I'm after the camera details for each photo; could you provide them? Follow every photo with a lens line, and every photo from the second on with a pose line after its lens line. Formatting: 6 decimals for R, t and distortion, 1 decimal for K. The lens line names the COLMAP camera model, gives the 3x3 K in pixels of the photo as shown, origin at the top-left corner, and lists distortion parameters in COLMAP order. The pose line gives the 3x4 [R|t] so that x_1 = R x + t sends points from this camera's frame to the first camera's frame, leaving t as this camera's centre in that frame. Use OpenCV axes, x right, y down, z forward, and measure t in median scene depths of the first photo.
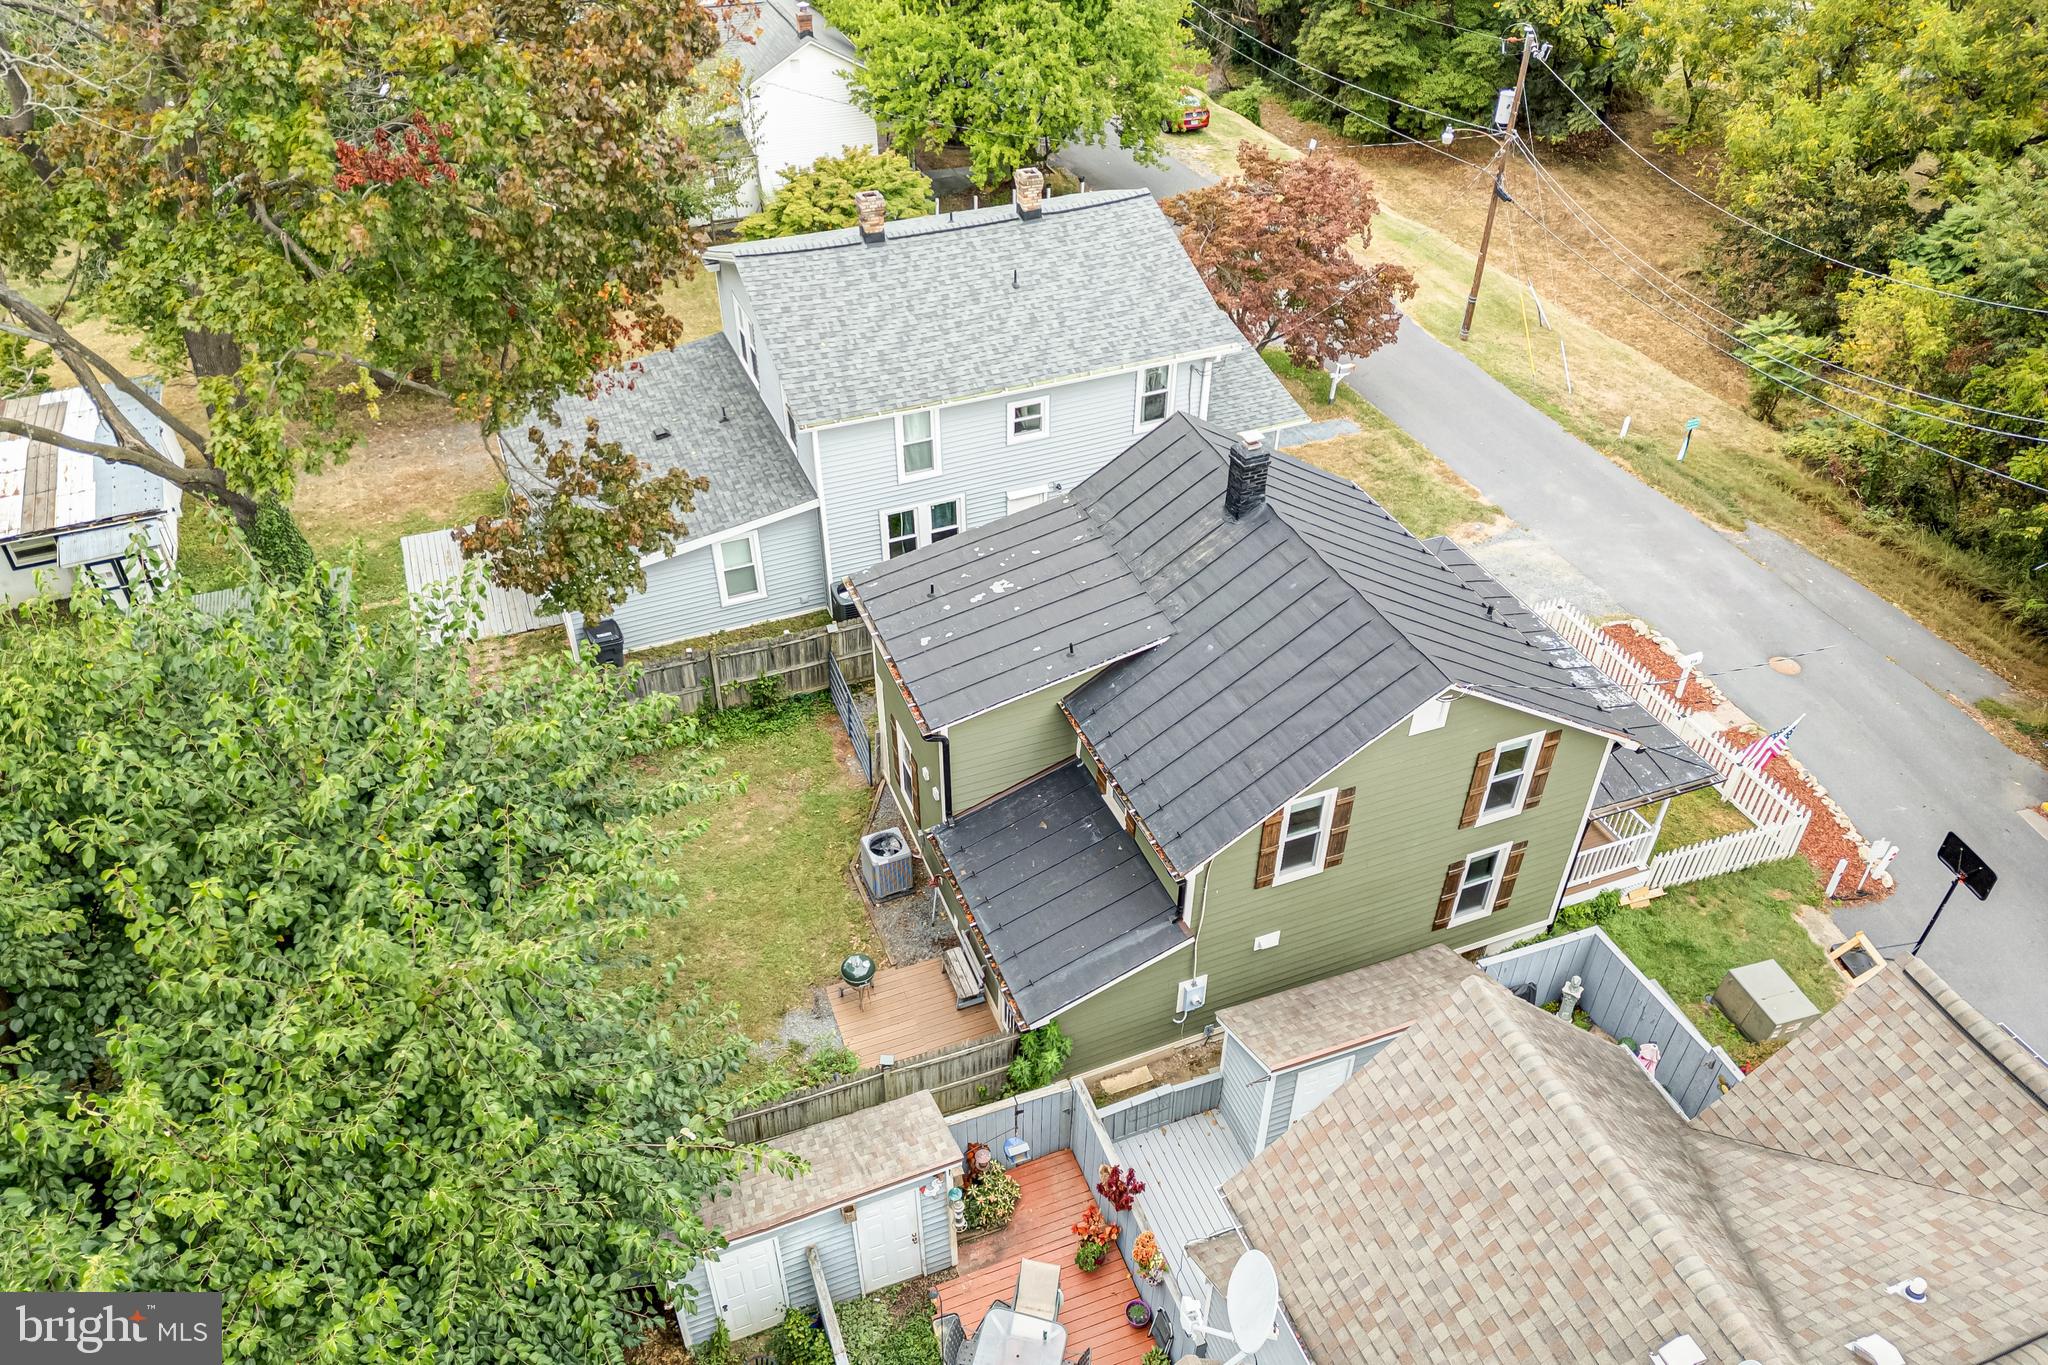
lens RADIAL K [[1430.7, 0, 1024.0], [0, 1430.7, 682.5], [0, 0, 1]] dist [0.086143, -0.092296]
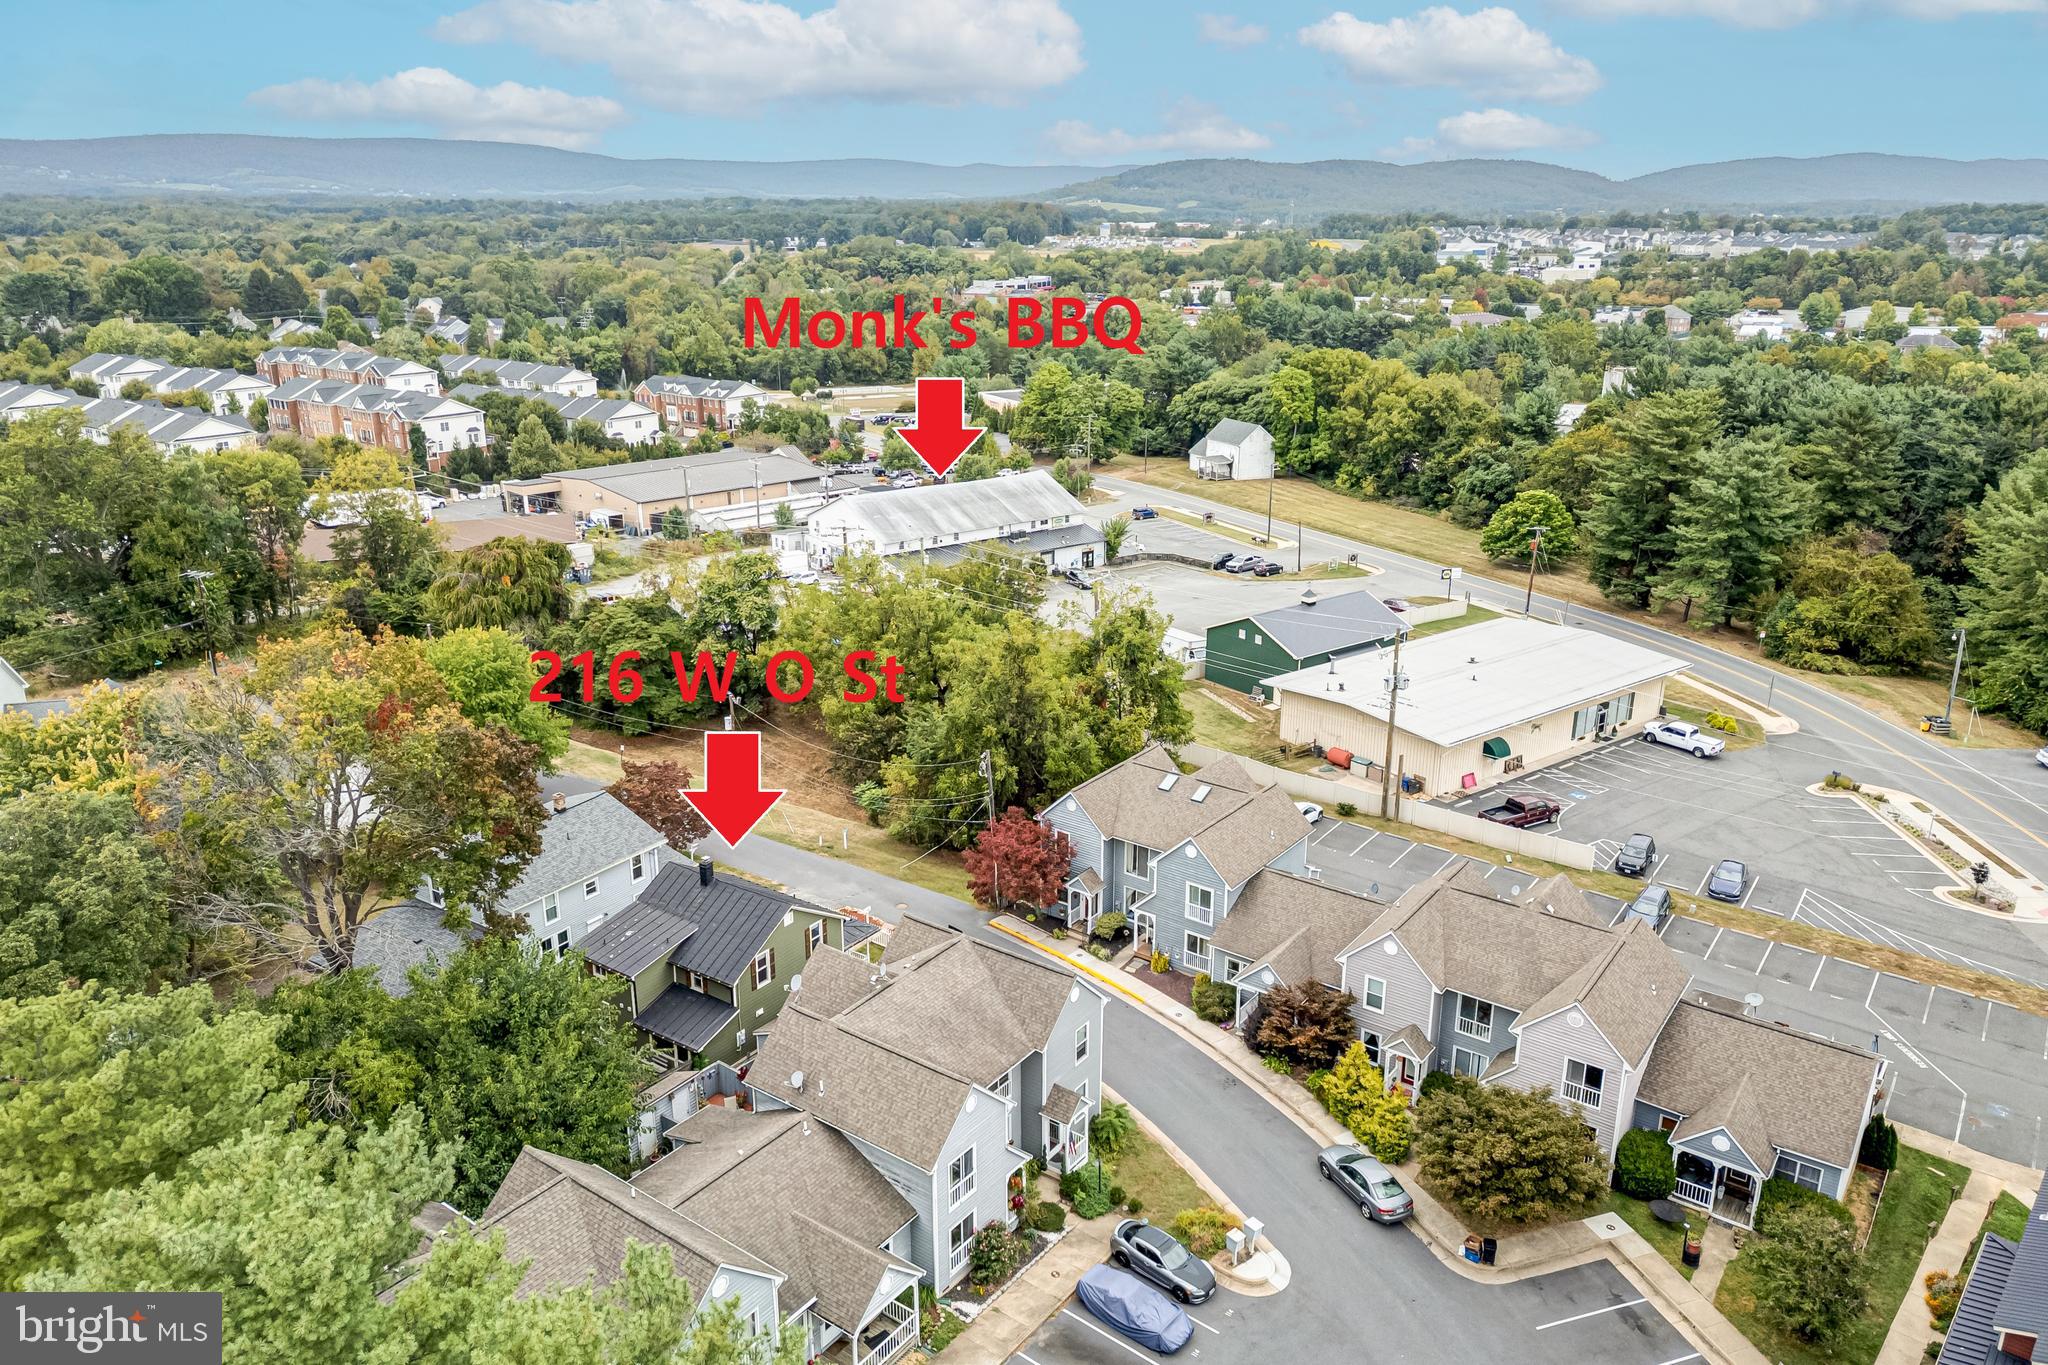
lens RADIAL K [[1430.7, 0, 1024.0], [0, 1430.7, 682.5], [0, 0, 1]] dist [0.086143, -0.092296]
pose [[0.837044, -0.176381, 0.517925, -0.516460], [0.346016, 0.903926, -0.251379, 0.322613], [-0.423827, 0.389626, 0.817657, -1.258257]]
